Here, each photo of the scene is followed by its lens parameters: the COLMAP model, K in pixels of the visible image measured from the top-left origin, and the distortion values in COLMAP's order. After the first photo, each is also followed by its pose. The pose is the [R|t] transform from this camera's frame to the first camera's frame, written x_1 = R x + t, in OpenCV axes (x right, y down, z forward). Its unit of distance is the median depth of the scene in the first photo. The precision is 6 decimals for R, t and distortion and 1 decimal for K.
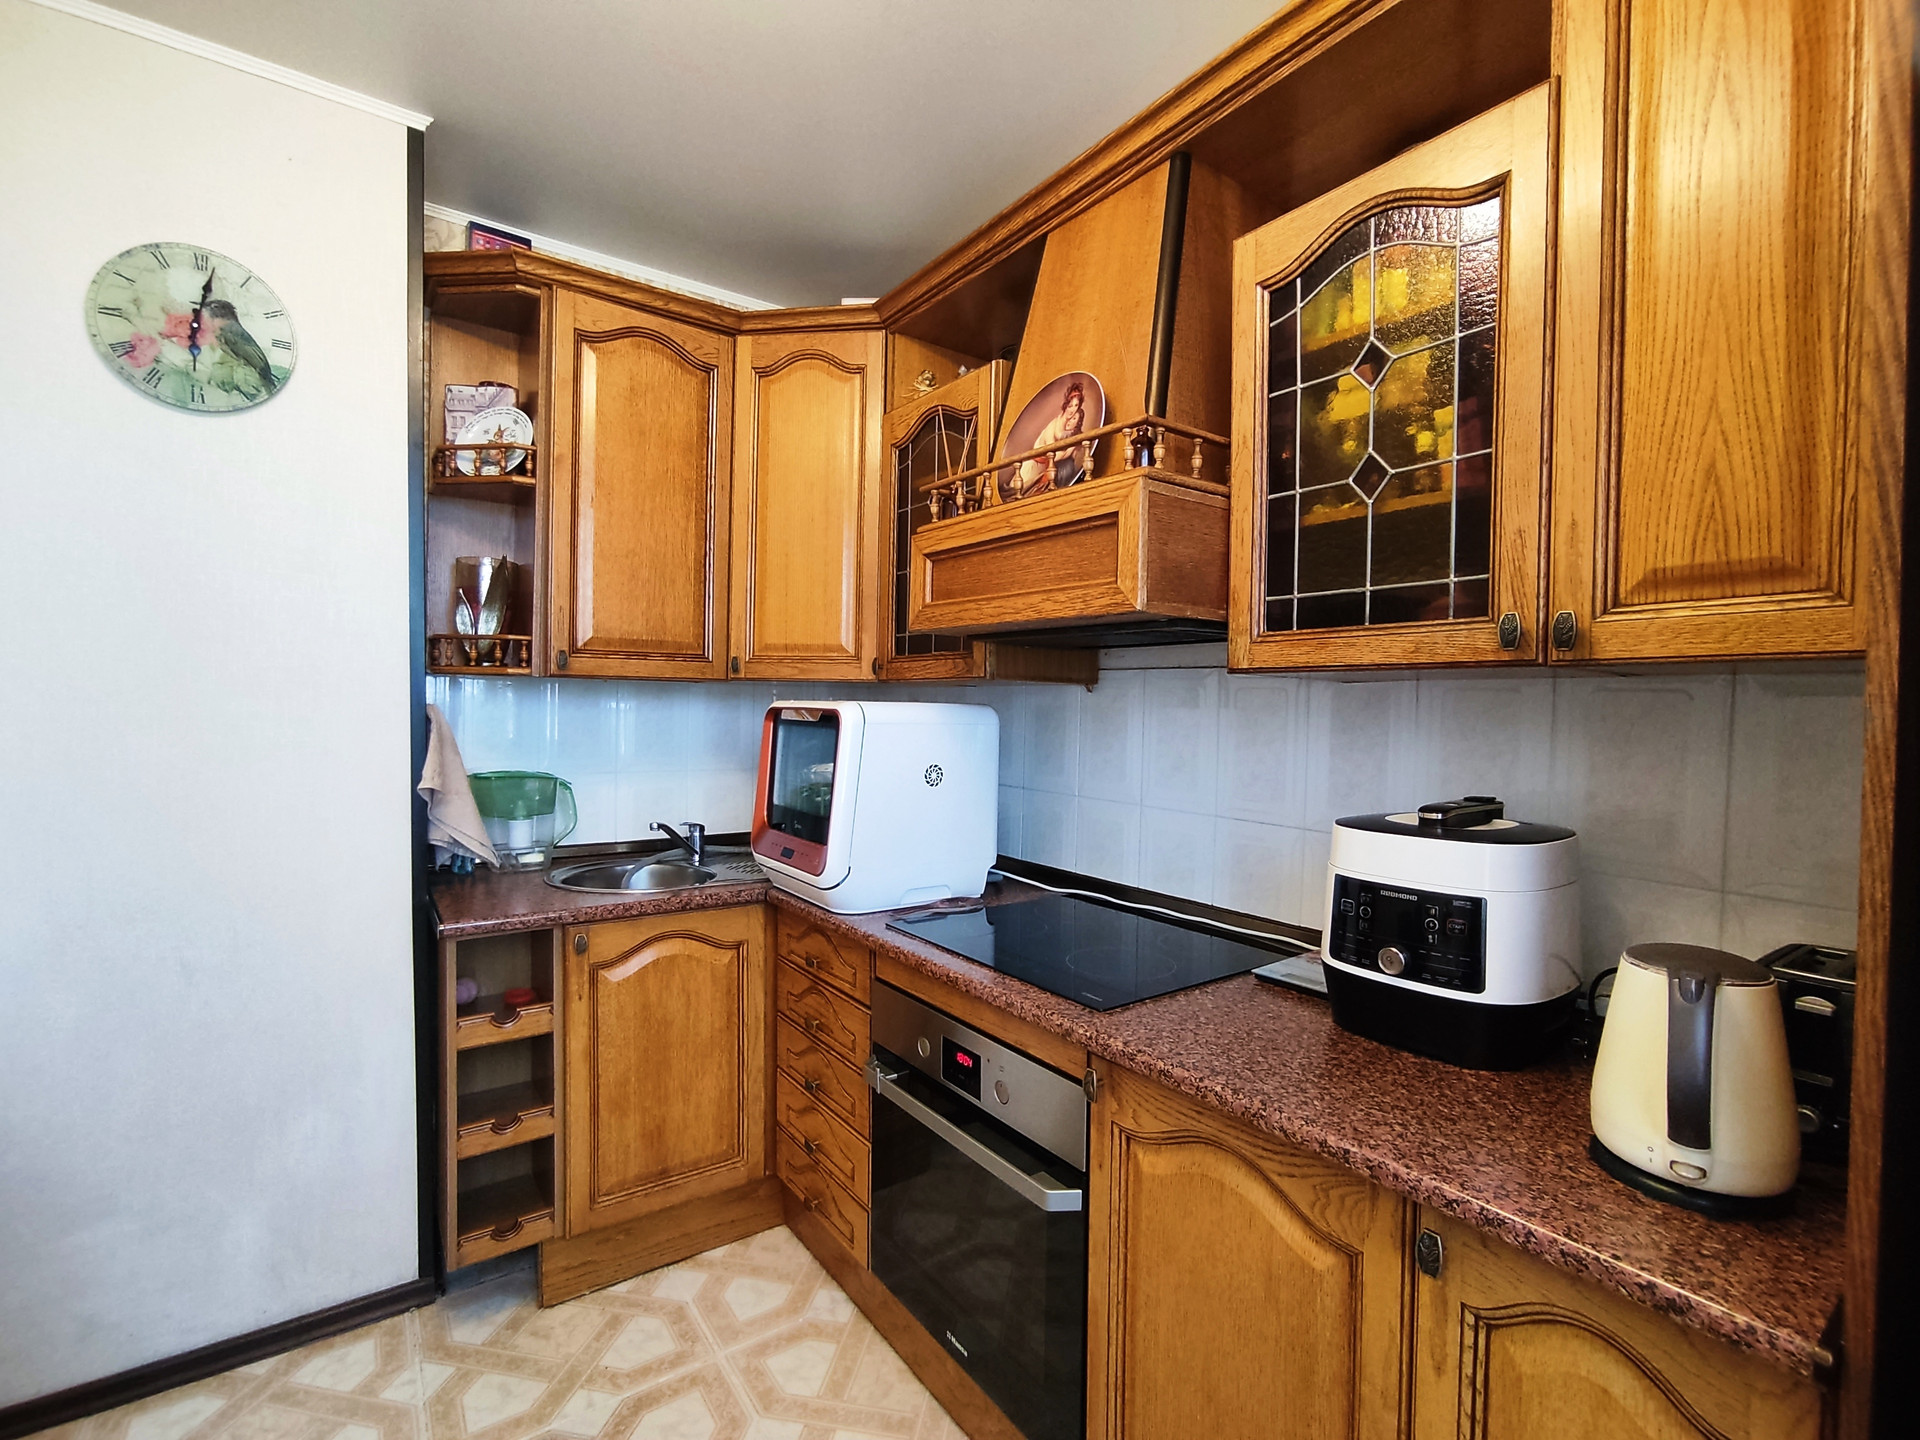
lens RADIAL K [[869.9, 0, 961.6], [0, 869.9, 725.4], [0, 0, 1]] dist [-0.026787, 0.000837]
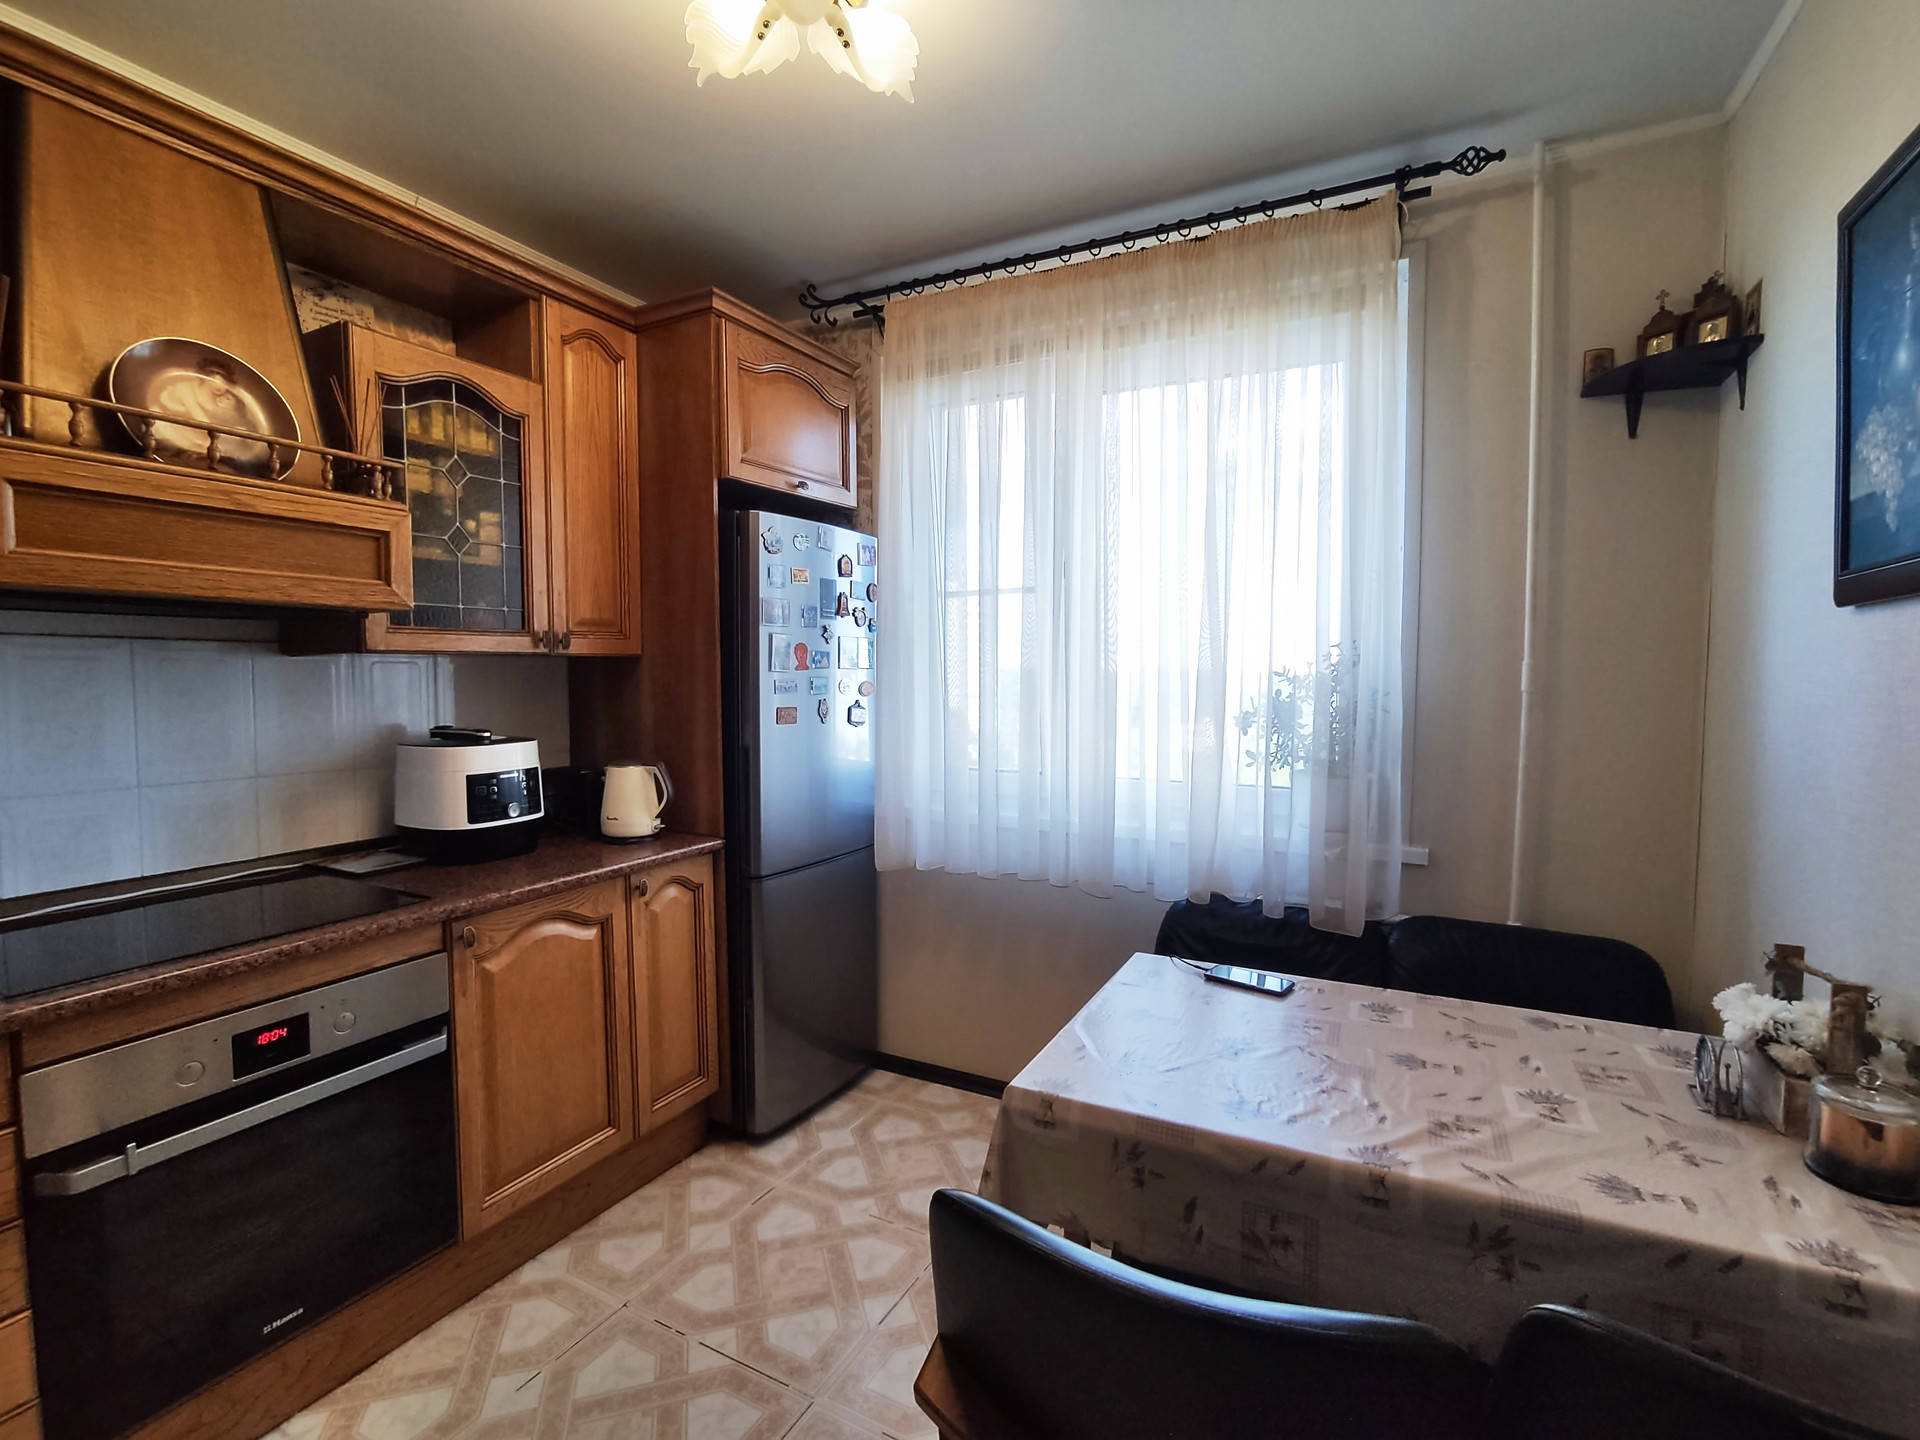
lens RADIAL K [[869.9, 0, 963.1], [0, 869.9, 715.8], [0, 0, 1]] dist [-0.026787, 0.000837]
pose [[-0.441767, -0.073133, 0.894144, -1.307484], [0.003399, 0.996528, 0.083187, -0.070268], [-0.897123, 0.039789, -0.439985, 0.755607]]
